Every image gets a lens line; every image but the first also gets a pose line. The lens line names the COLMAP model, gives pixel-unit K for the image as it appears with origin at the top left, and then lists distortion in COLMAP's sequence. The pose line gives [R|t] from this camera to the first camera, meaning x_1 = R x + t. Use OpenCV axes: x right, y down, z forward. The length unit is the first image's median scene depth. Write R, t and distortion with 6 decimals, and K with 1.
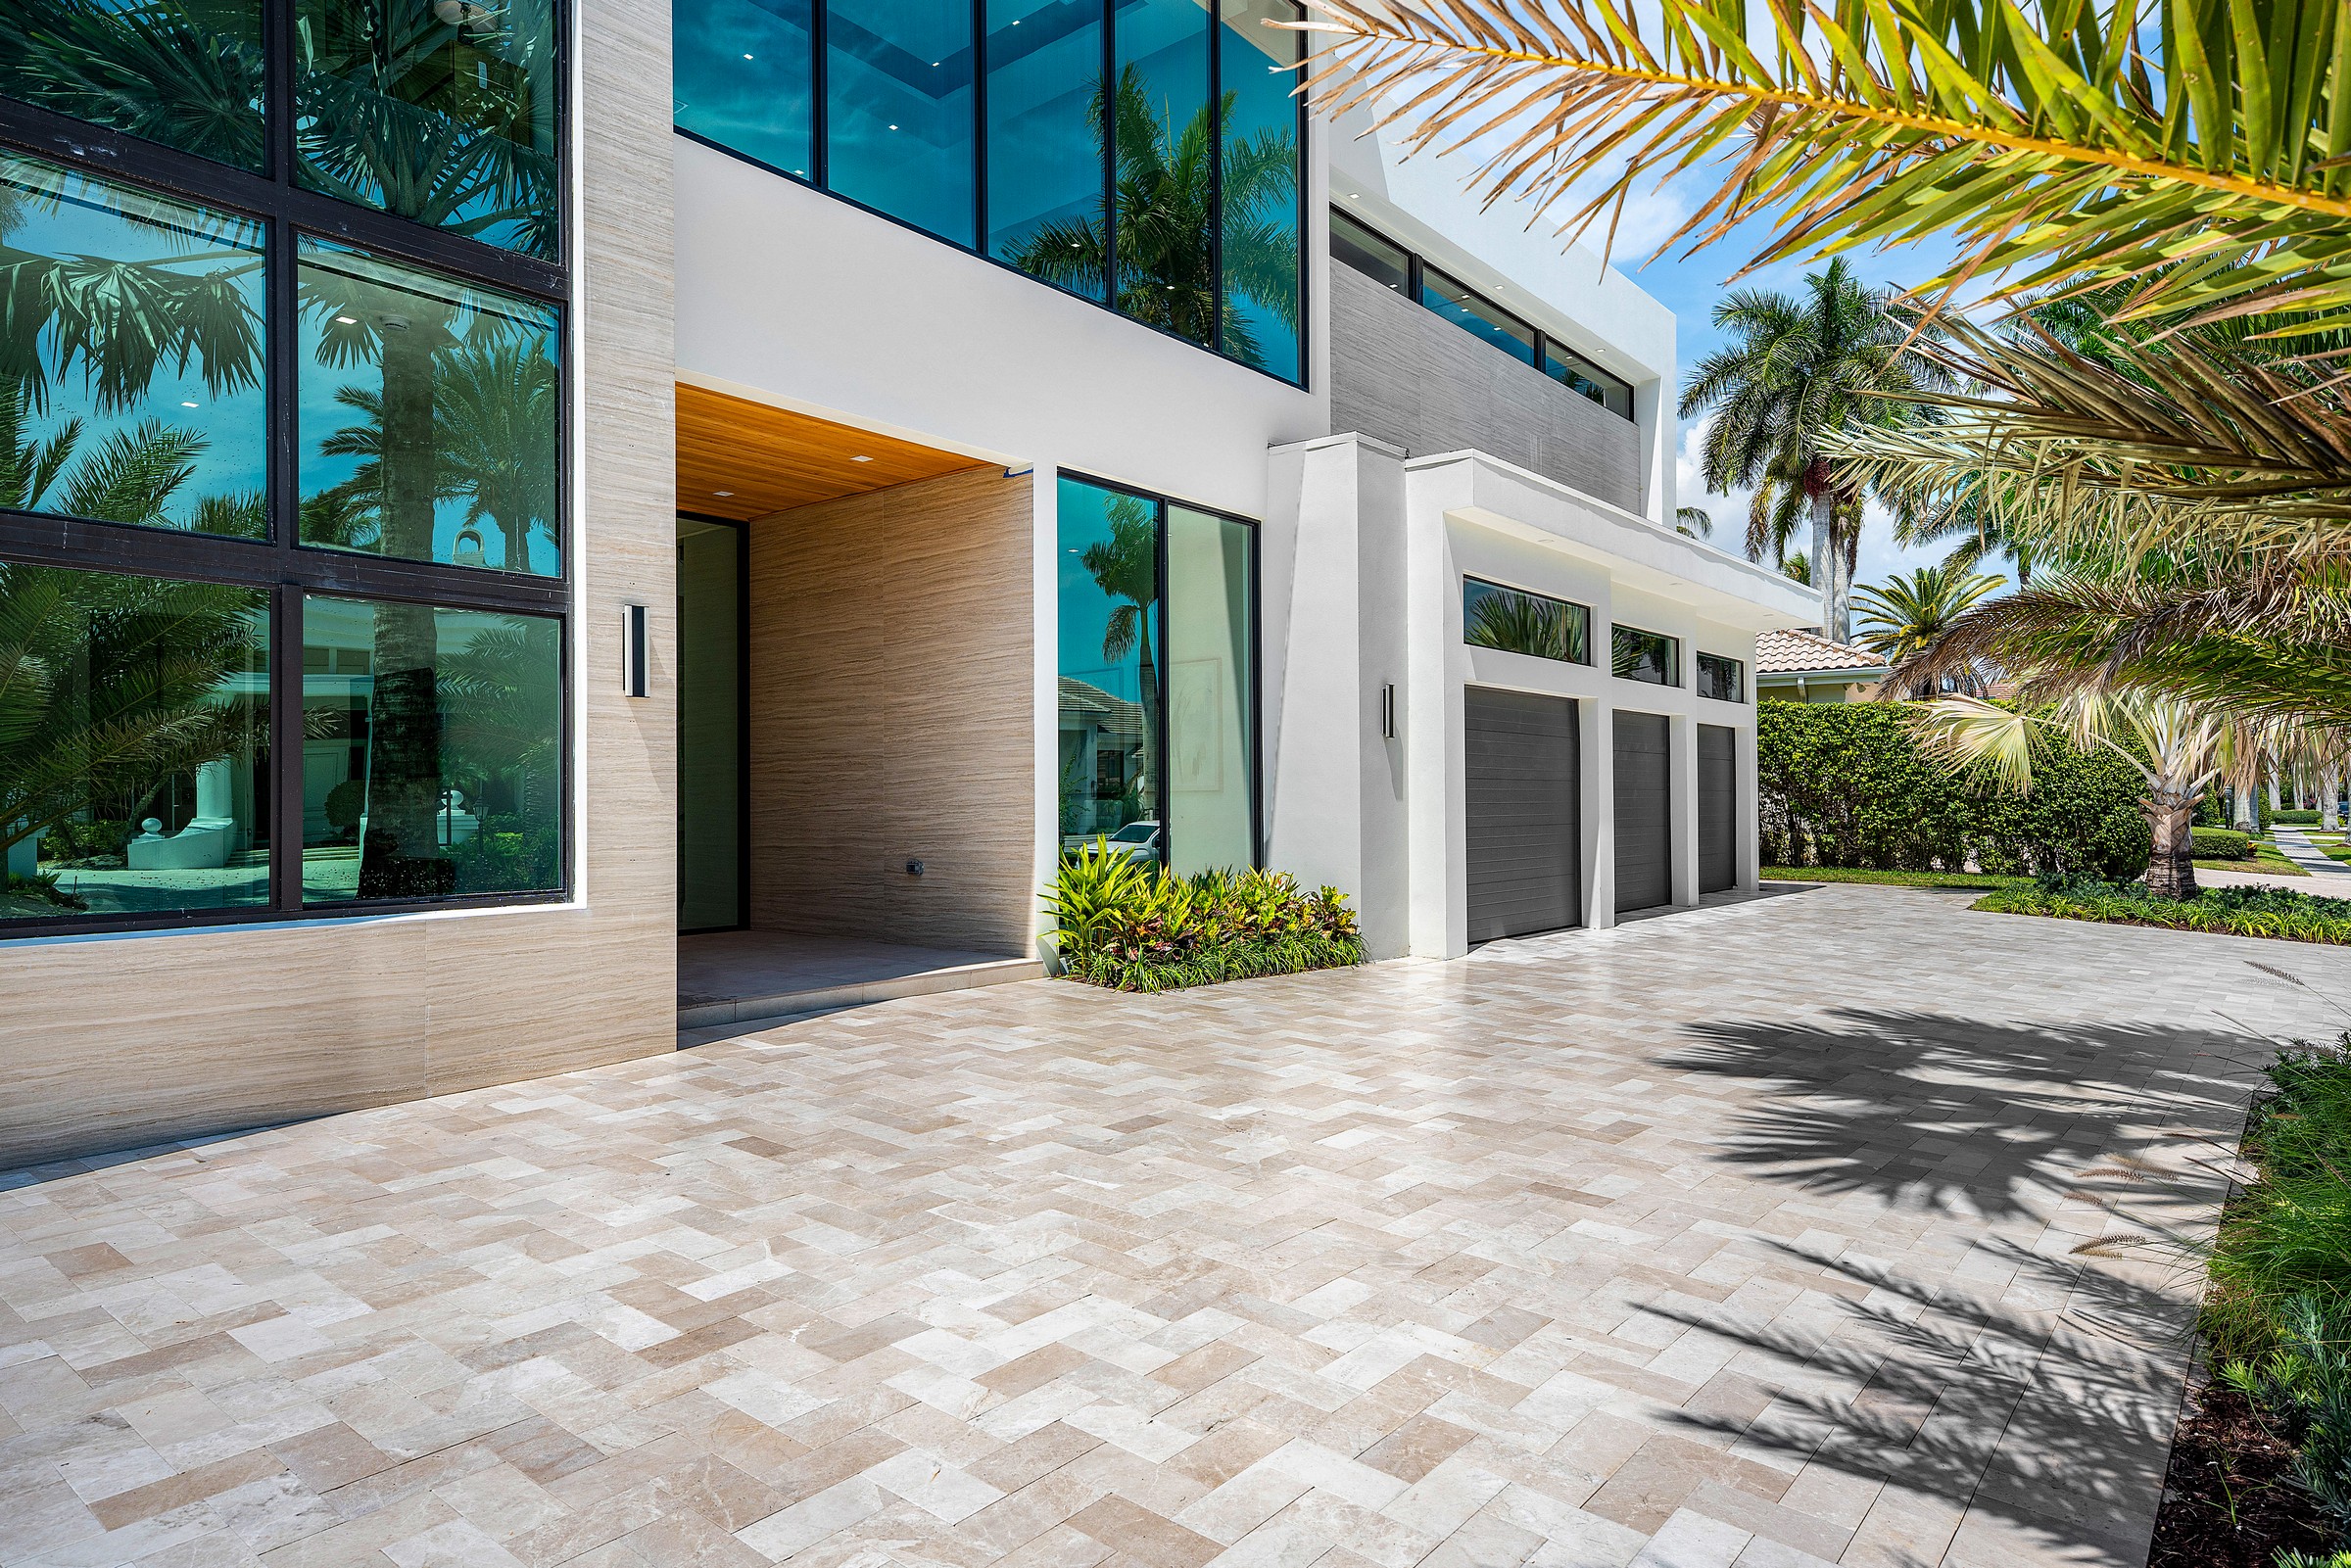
lens RADIAL K [[1359.3, 0, 1178.4], [0, 1359.3, 784.4], [0, 0, 1]] dist [-0.002338, 0.000030]
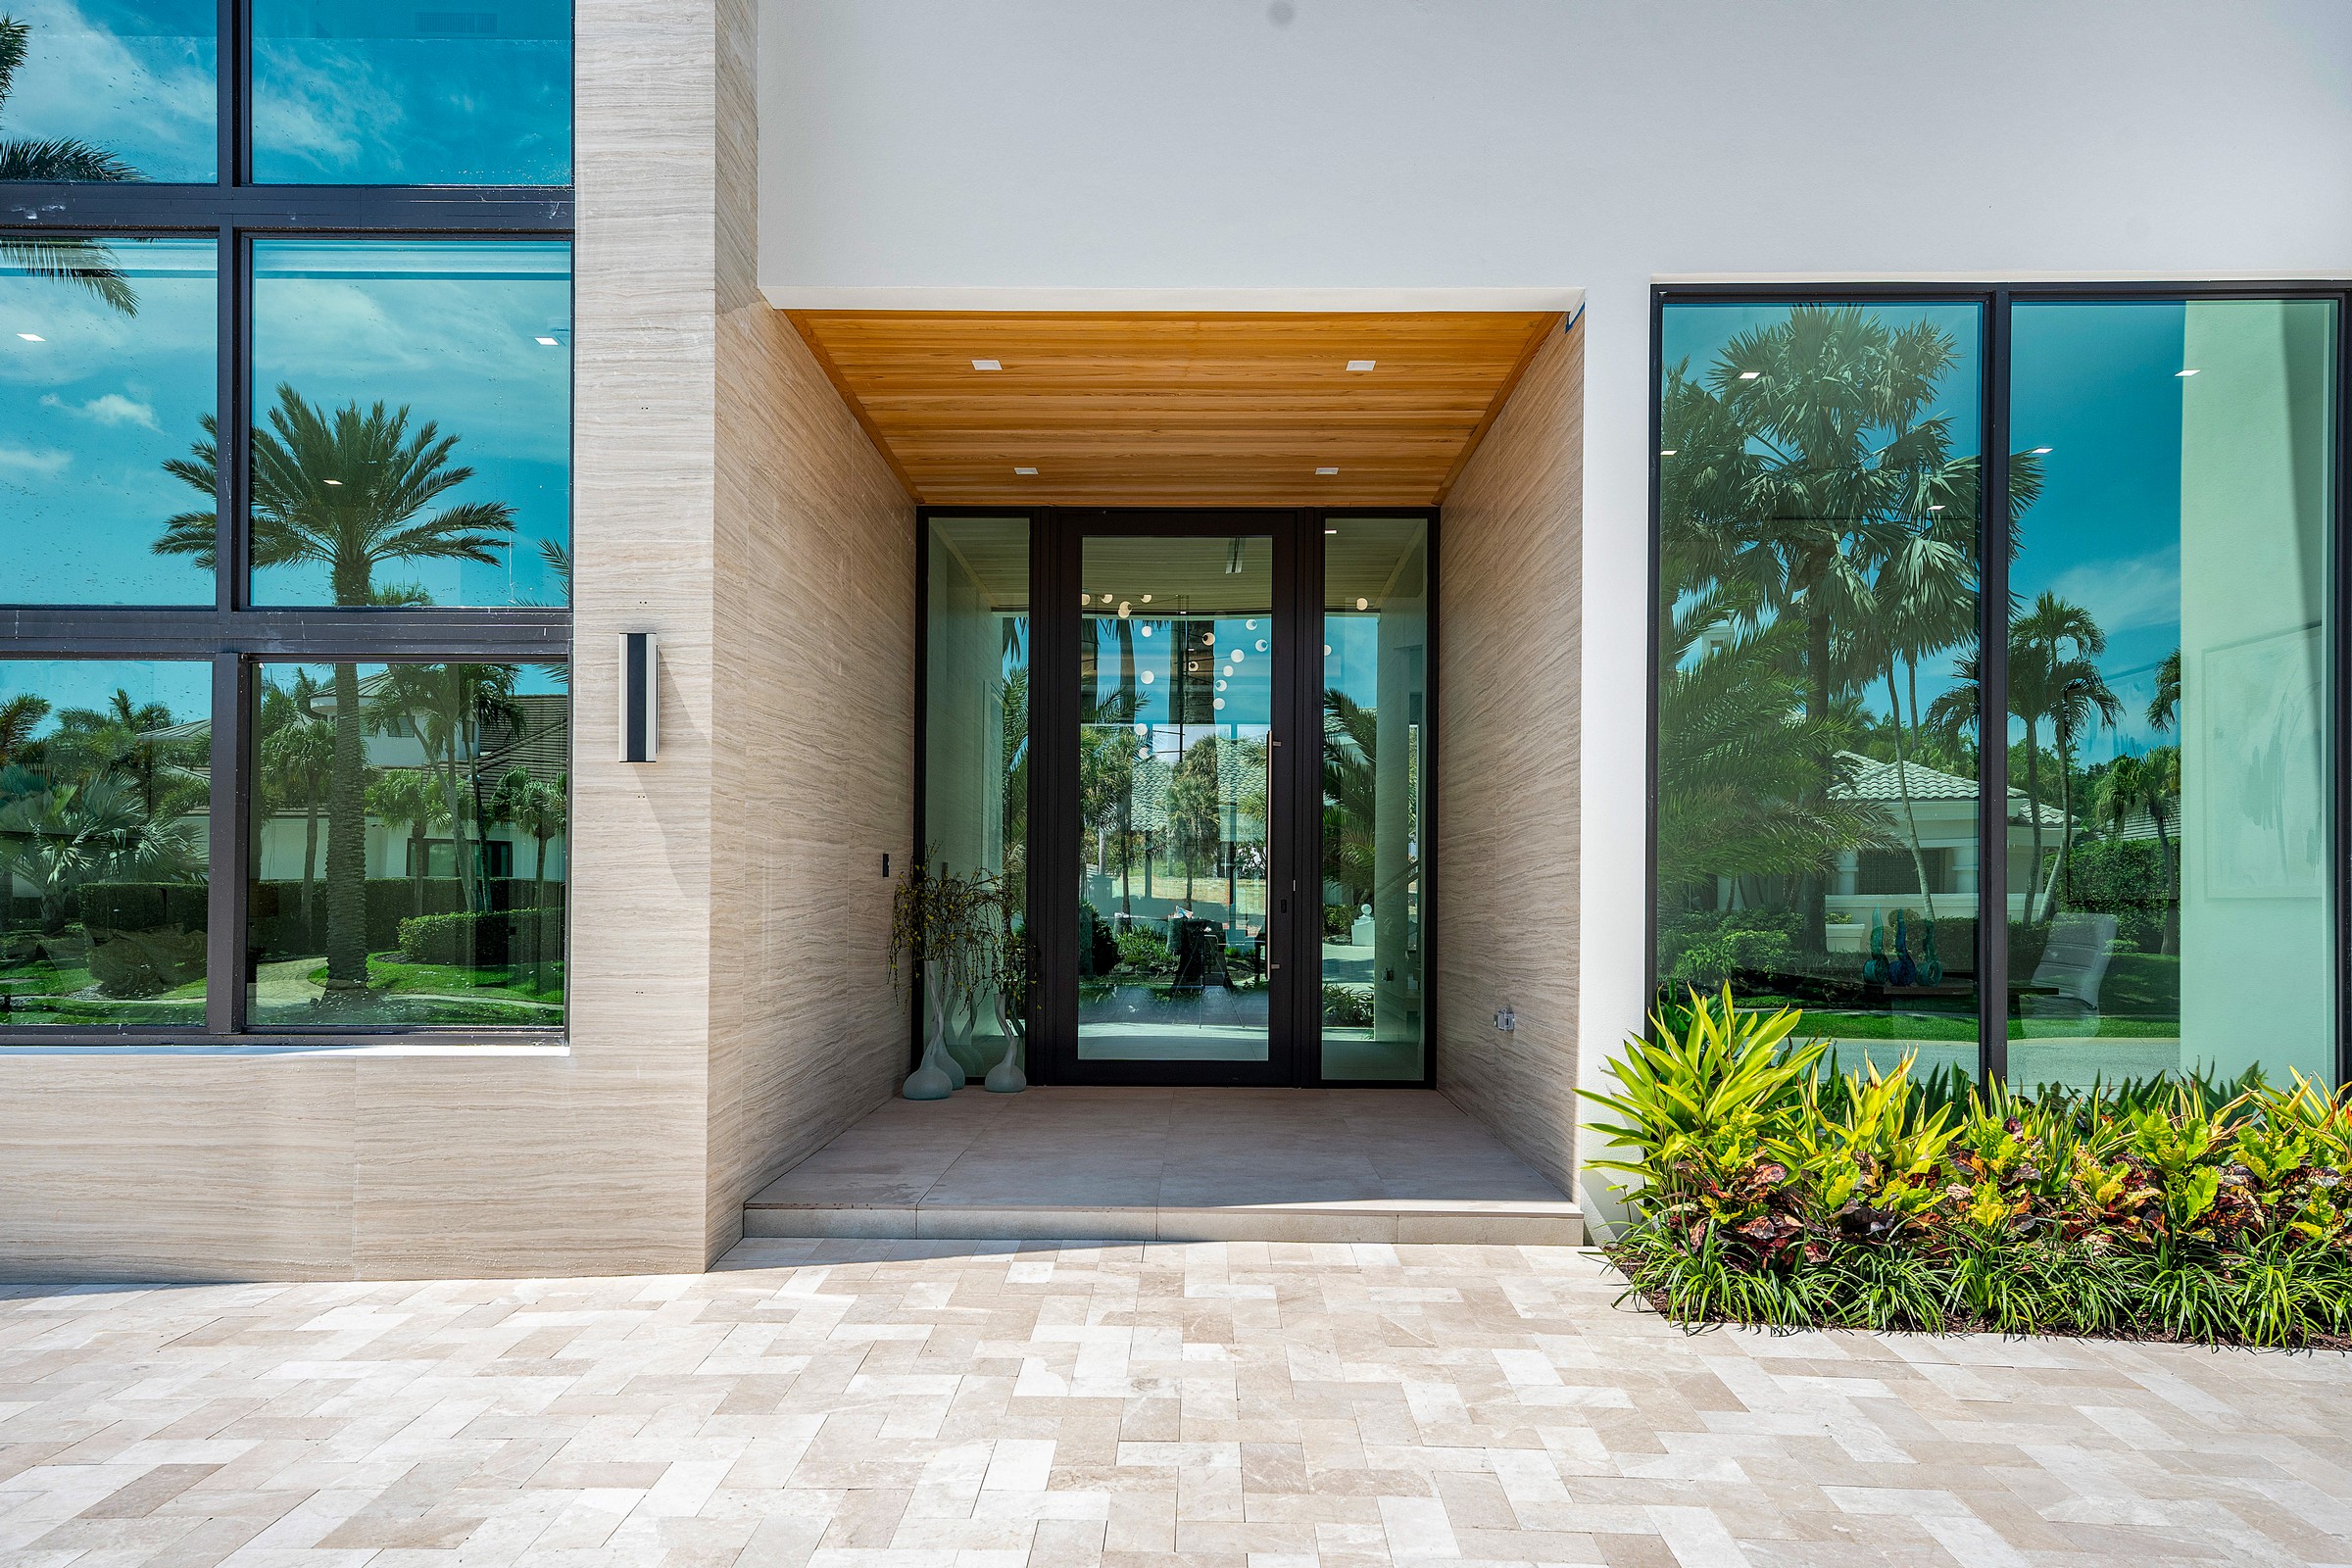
lens RADIAL K [[1576.0, 0, 1177.2], [0, 1576.0, 883.2], [0, 0, 1]] dist [0.008678, 0.007390]
pose [[0.626672, -0.000518, -0.779283, 0.426039], [0.001742, 0.999998, 0.000737, -0.001459], [0.779281, -0.001819, 0.626672, 0.720062]]
